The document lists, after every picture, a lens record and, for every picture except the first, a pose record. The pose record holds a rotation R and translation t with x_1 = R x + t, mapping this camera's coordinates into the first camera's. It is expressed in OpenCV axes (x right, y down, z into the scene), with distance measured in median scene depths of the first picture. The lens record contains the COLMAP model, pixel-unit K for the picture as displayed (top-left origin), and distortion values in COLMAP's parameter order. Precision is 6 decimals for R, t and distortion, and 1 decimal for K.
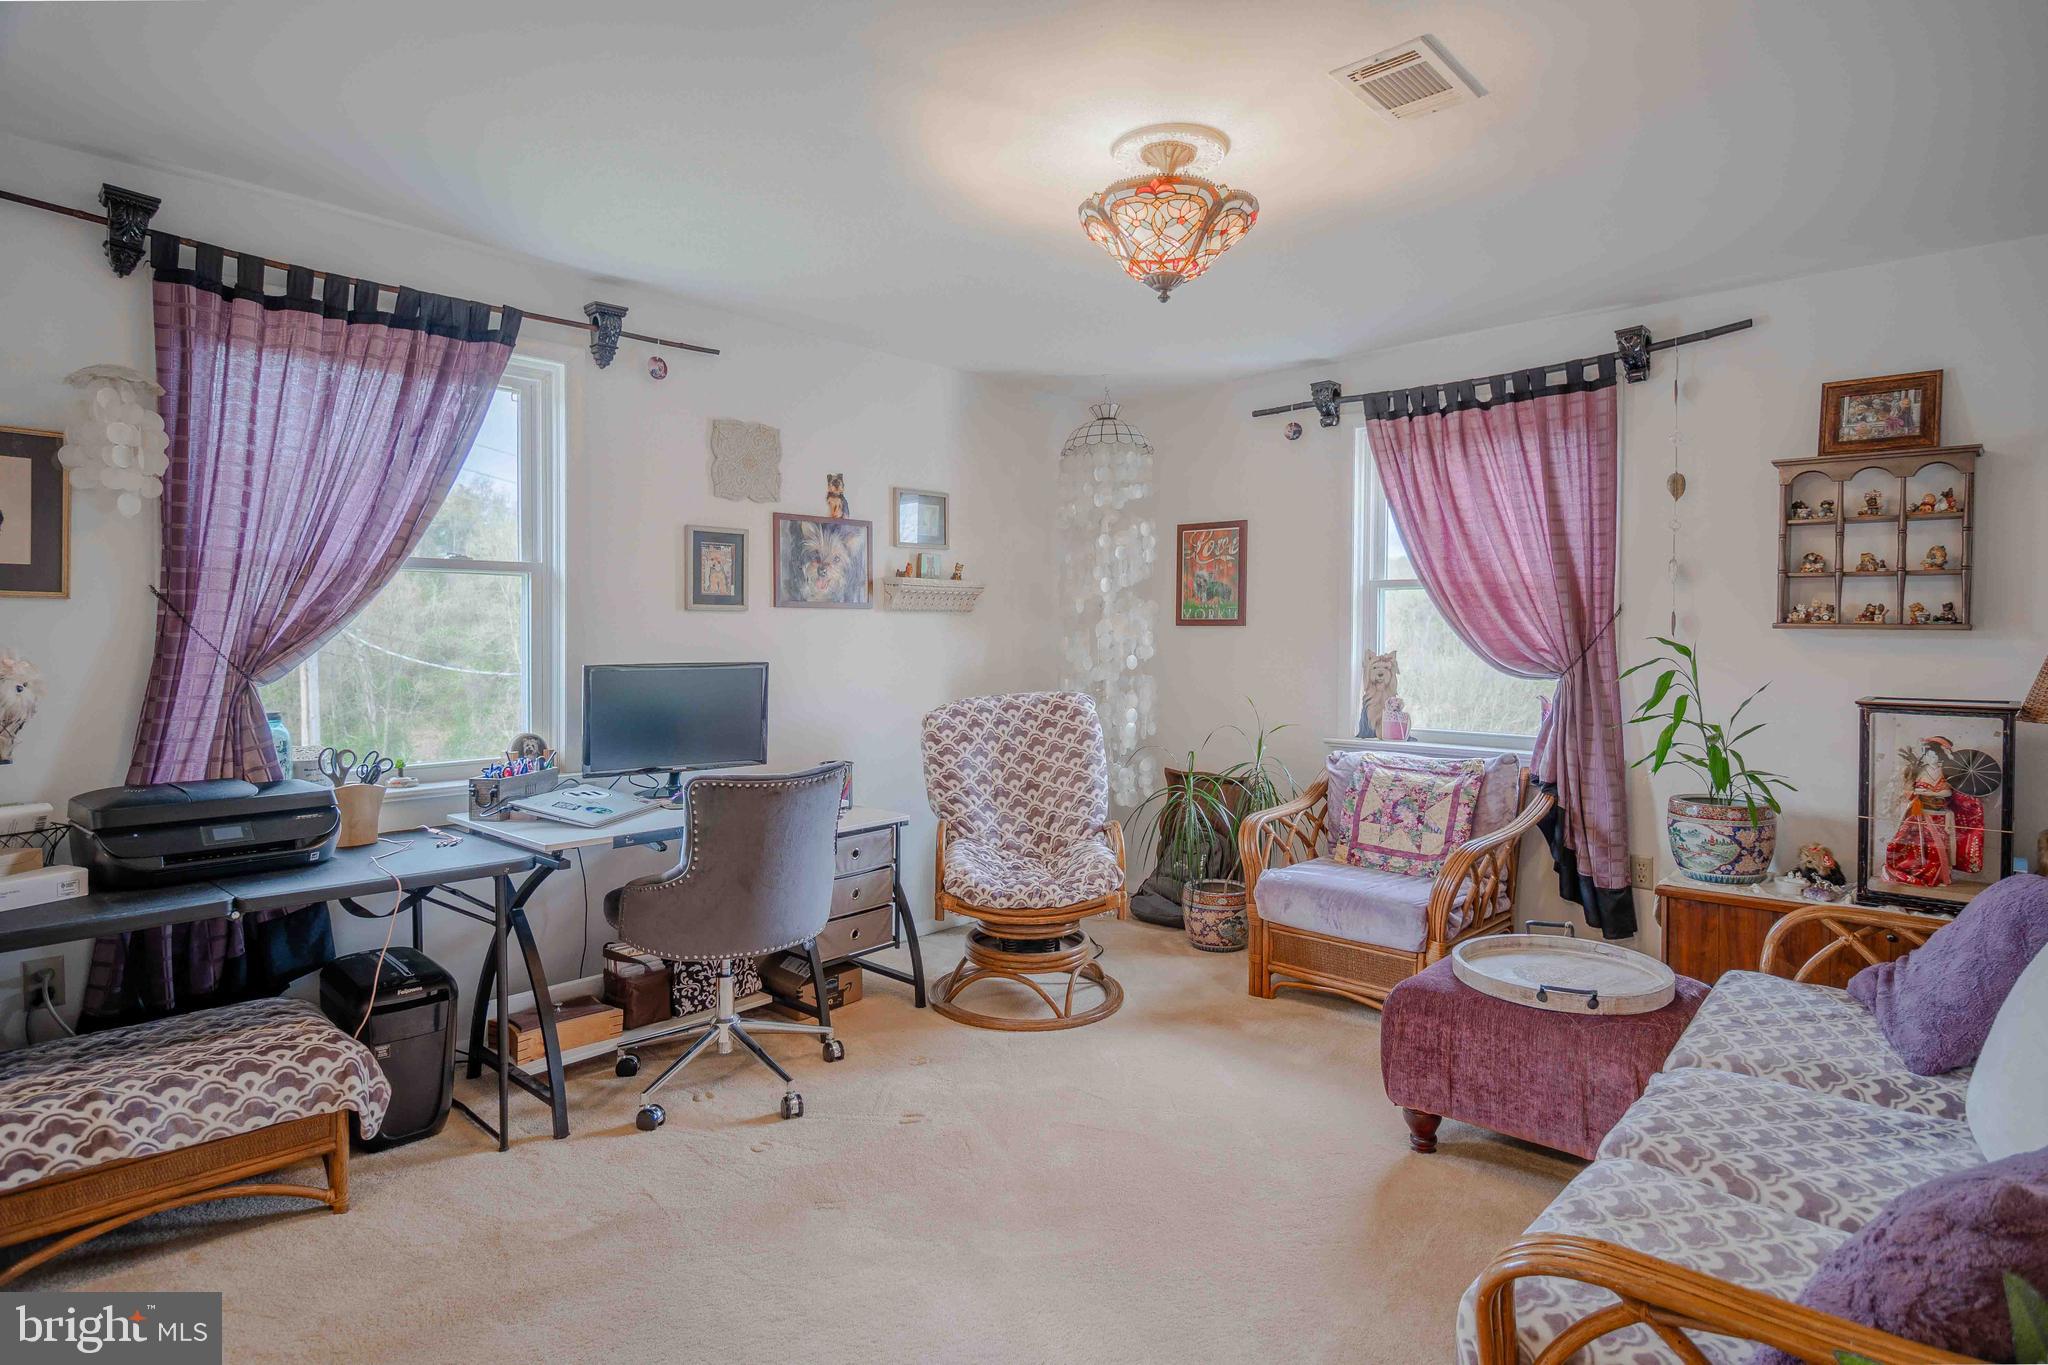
lens RADIAL K [[1053.0, 0, 1034.4], [0, 1053.0, 643.3], [0, 0, 1]] dist [0.001025, -0.002299]
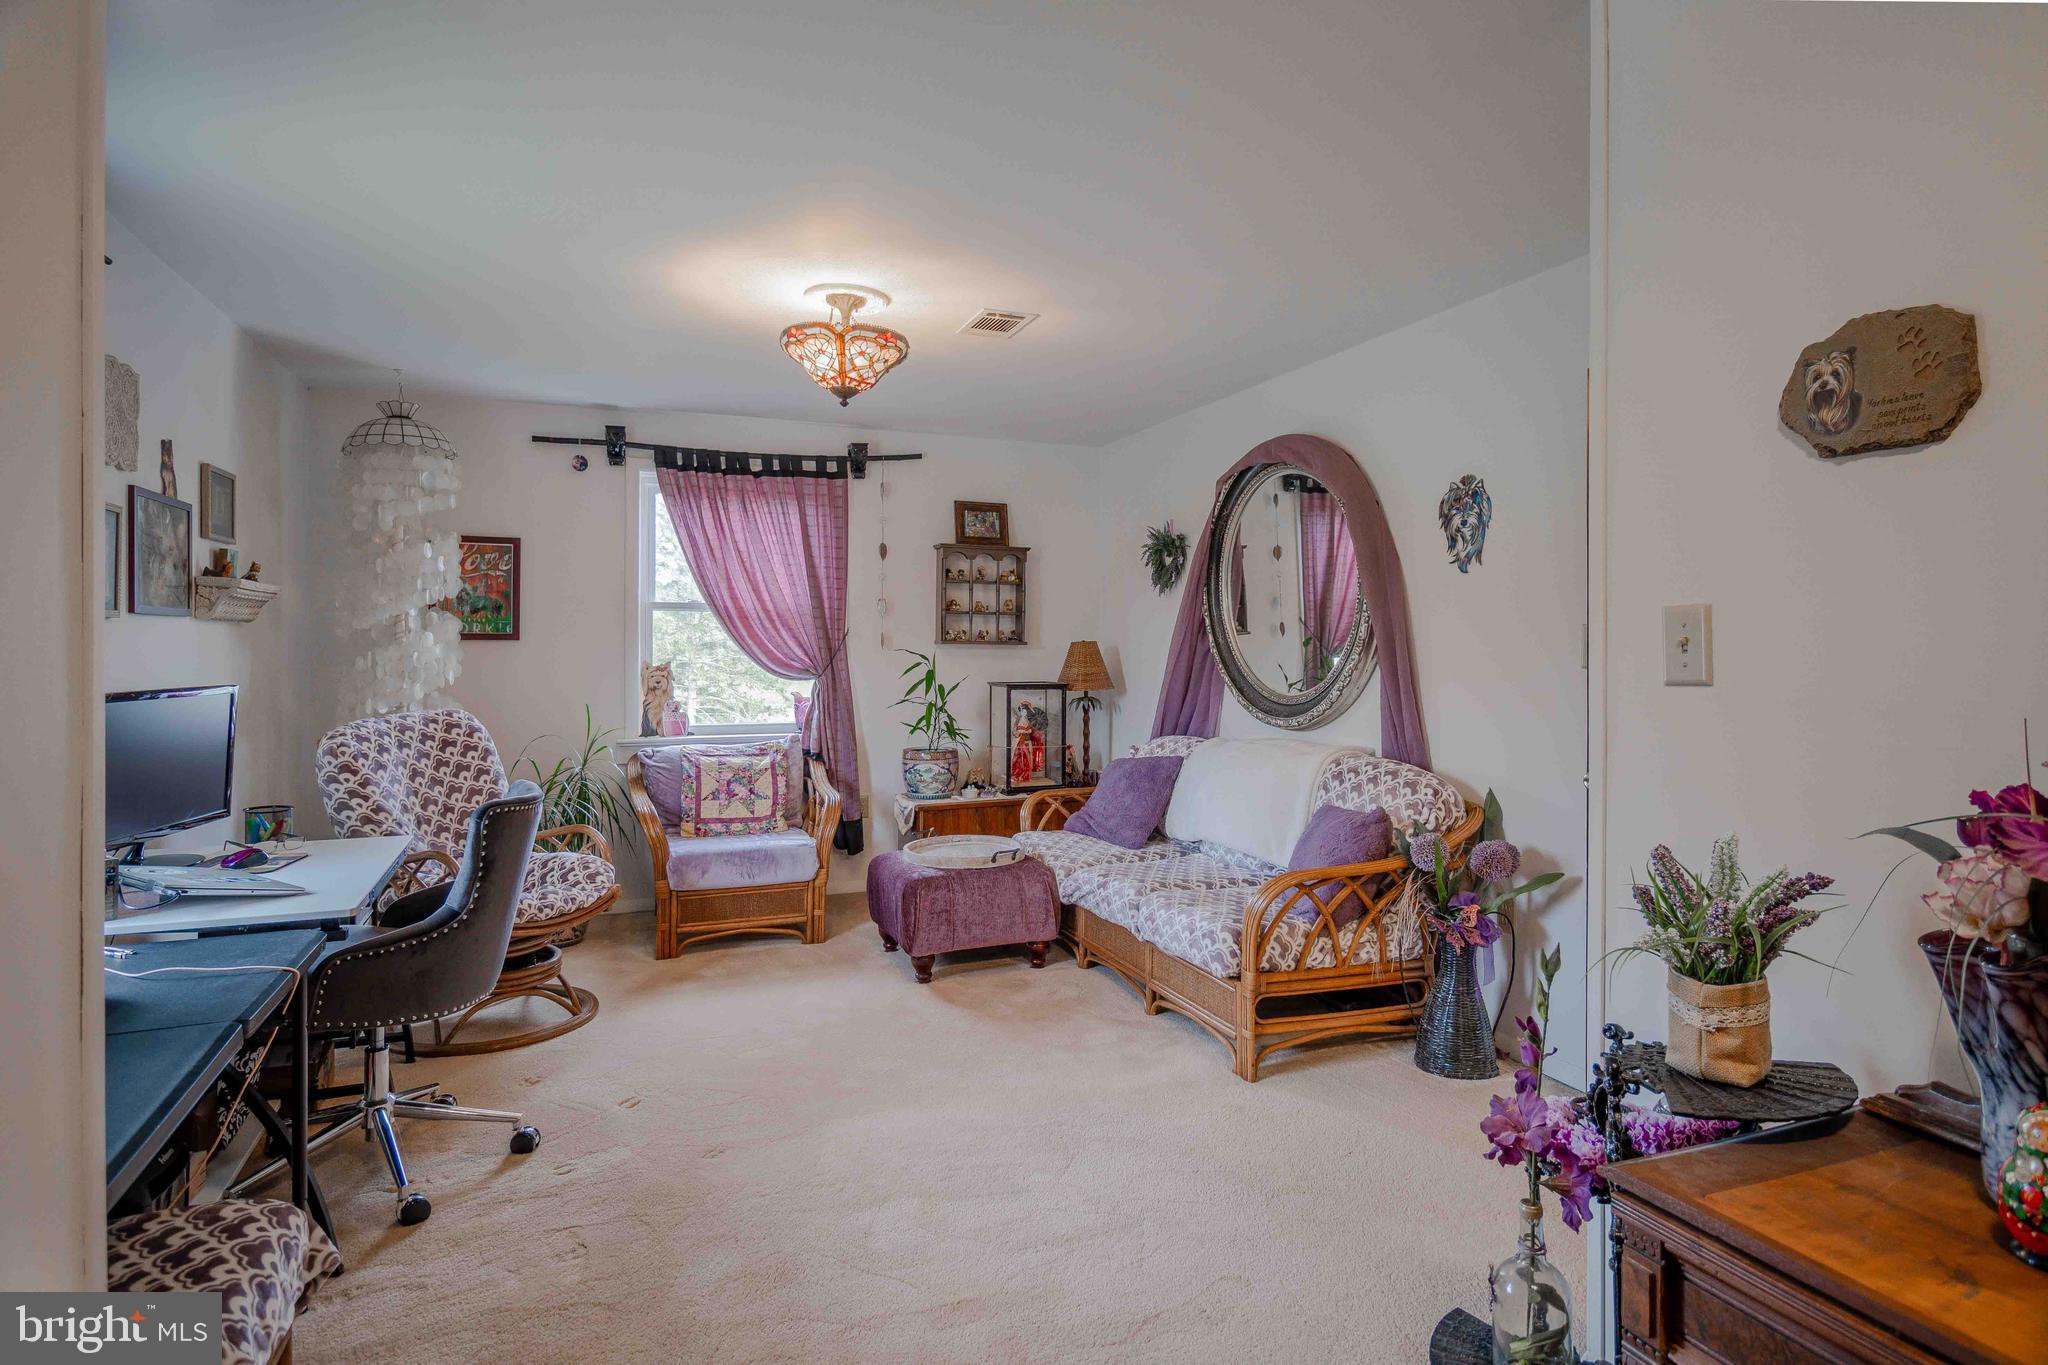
lens RADIAL K [[1053.0, 0, 1034.4], [0, 1053.0, 643.3], [0, 0, 1]] dist [0.001025, -0.002299]
pose [[0.449586, 0.001612, 0.893236, -0.631334], [0.009483, 0.999933, -0.006578, -0.002494], [-0.893187, 0.011428, 0.449540, 0.104870]]
